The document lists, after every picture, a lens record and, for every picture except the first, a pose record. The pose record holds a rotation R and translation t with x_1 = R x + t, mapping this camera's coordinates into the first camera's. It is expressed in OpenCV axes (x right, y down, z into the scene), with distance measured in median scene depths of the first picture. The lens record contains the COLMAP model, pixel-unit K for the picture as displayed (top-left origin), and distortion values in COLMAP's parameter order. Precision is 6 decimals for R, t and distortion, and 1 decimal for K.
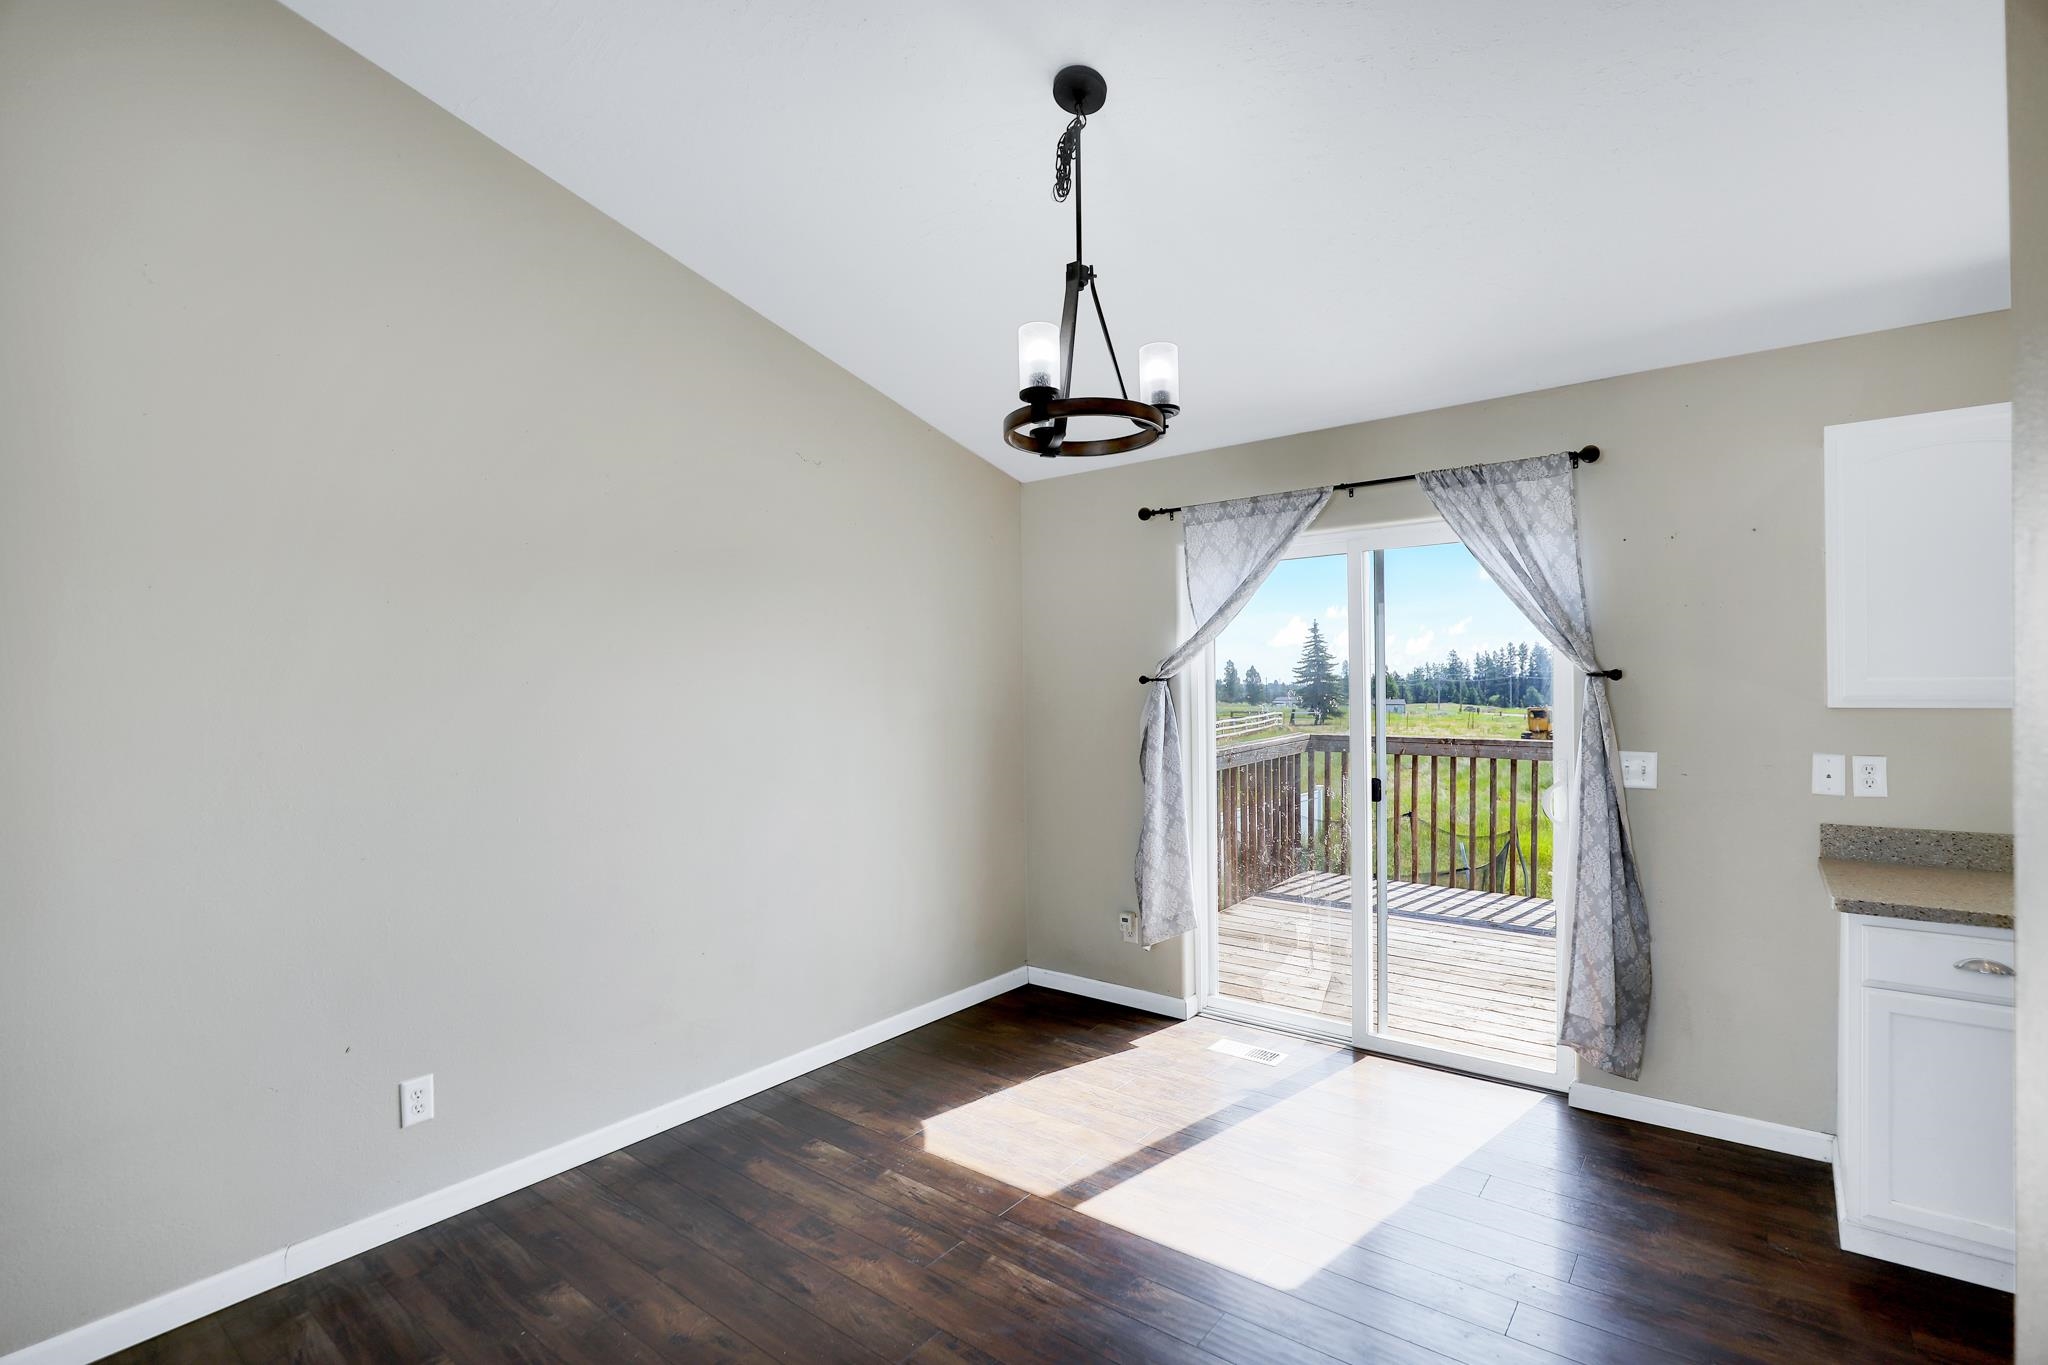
lens RADIAL K [[953.3, 0, 1025.4], [0, 953.3, 692.6], [0, 0, 1]] dist [-0.018026, 0.000141]
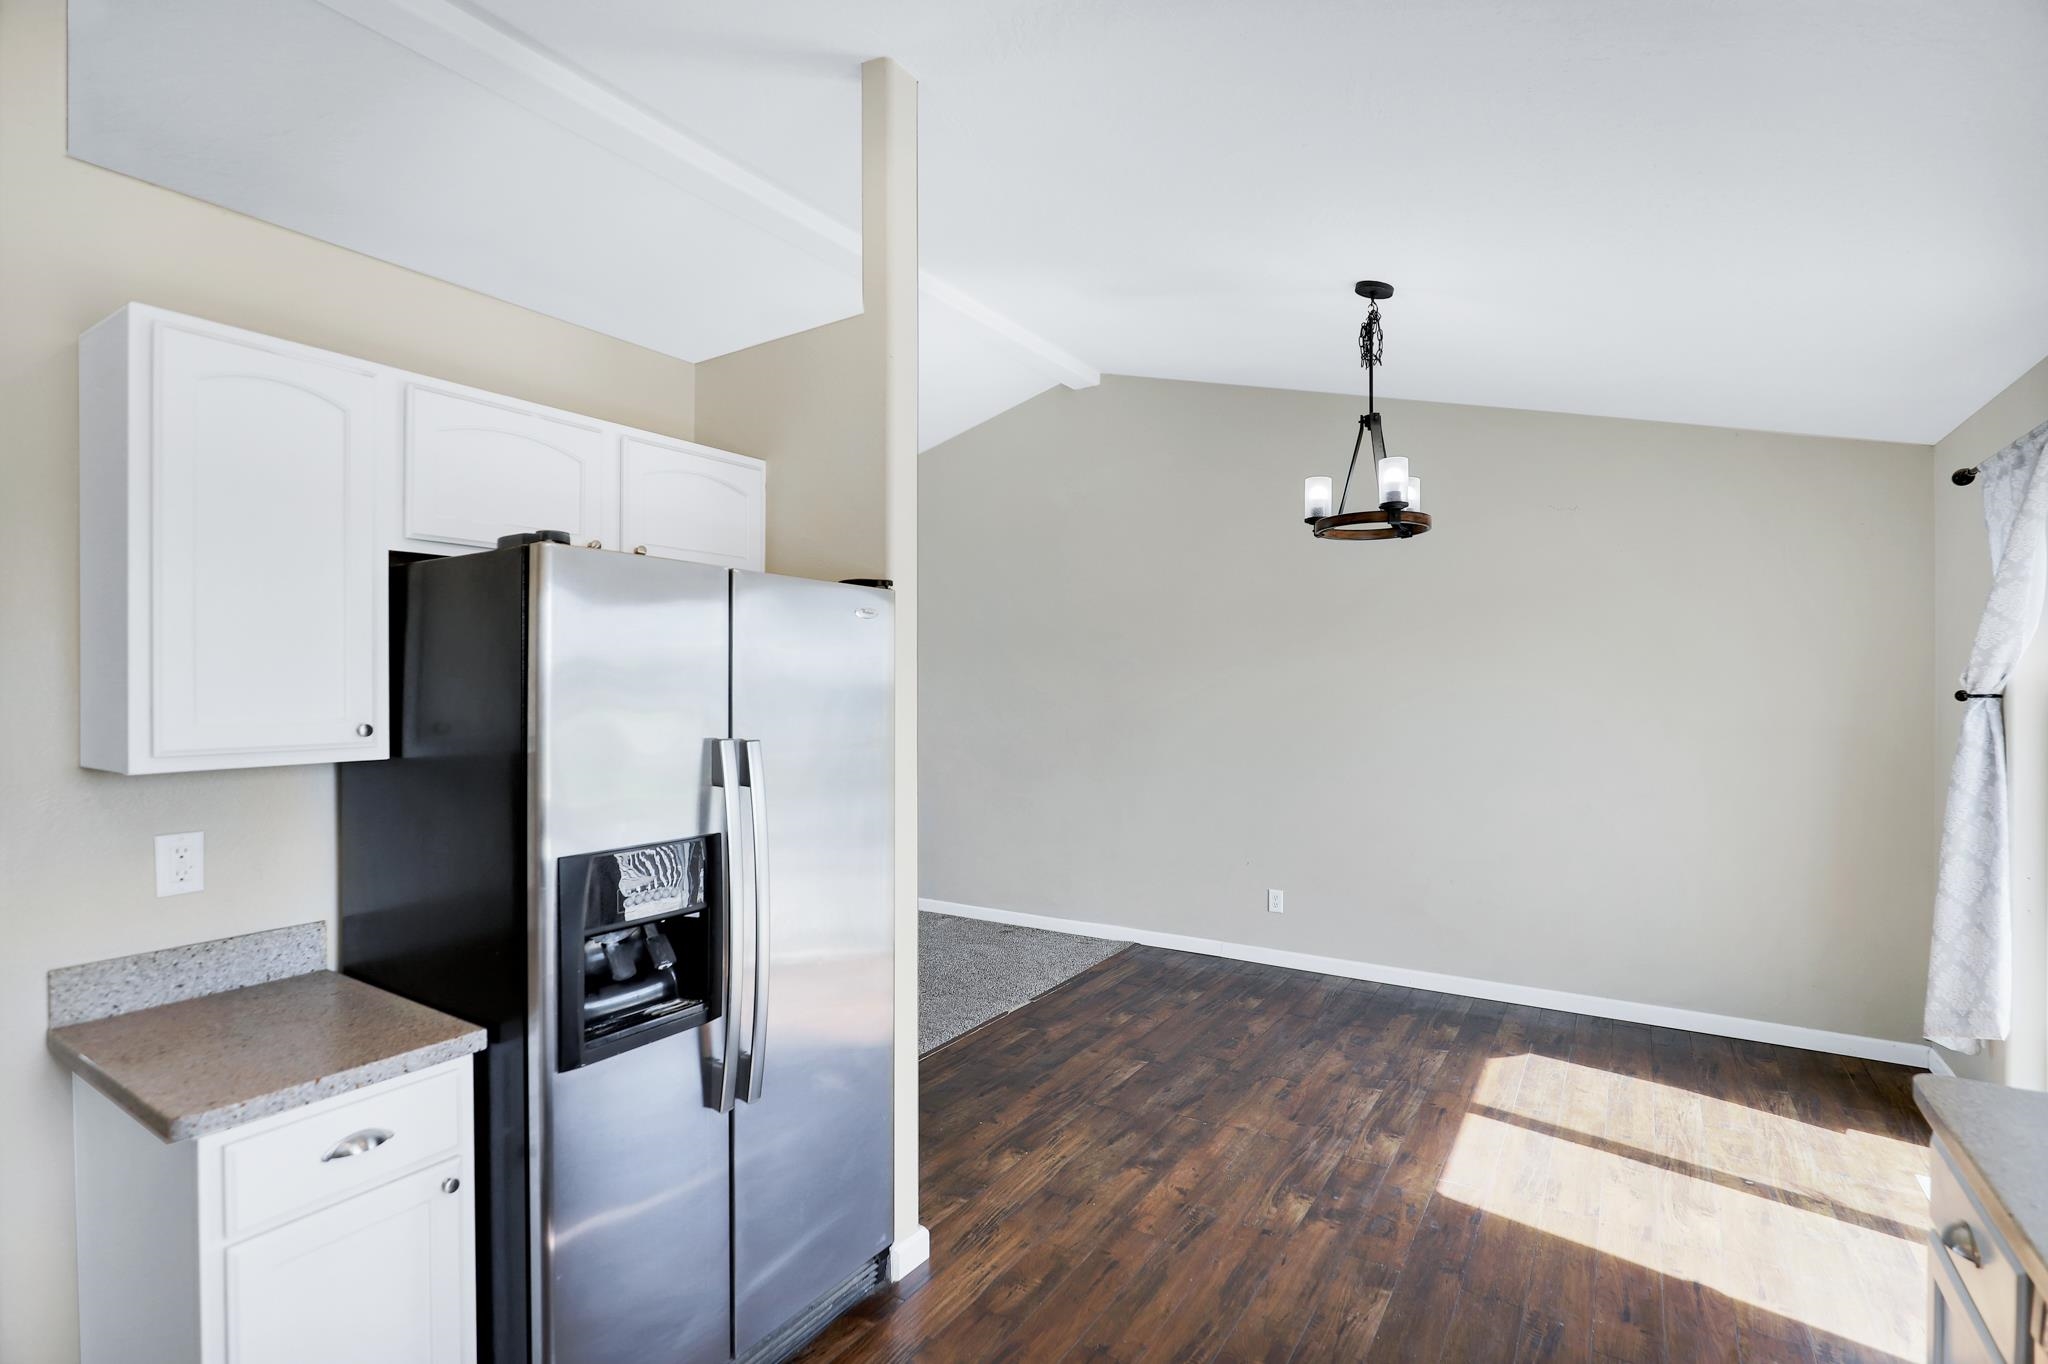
lens RADIAL K [[953.3, 0, 1031.3], [0, 953.3, 677.4], [0, 0, 1]] dist [-0.018026, 0.000141]
pose [[0.096232, 0.009530, -0.995313, 0.818659], [-0.007187, 0.999935, 0.008880, -0.030788], [0.995333, 0.006299, 0.096294, 0.190097]]
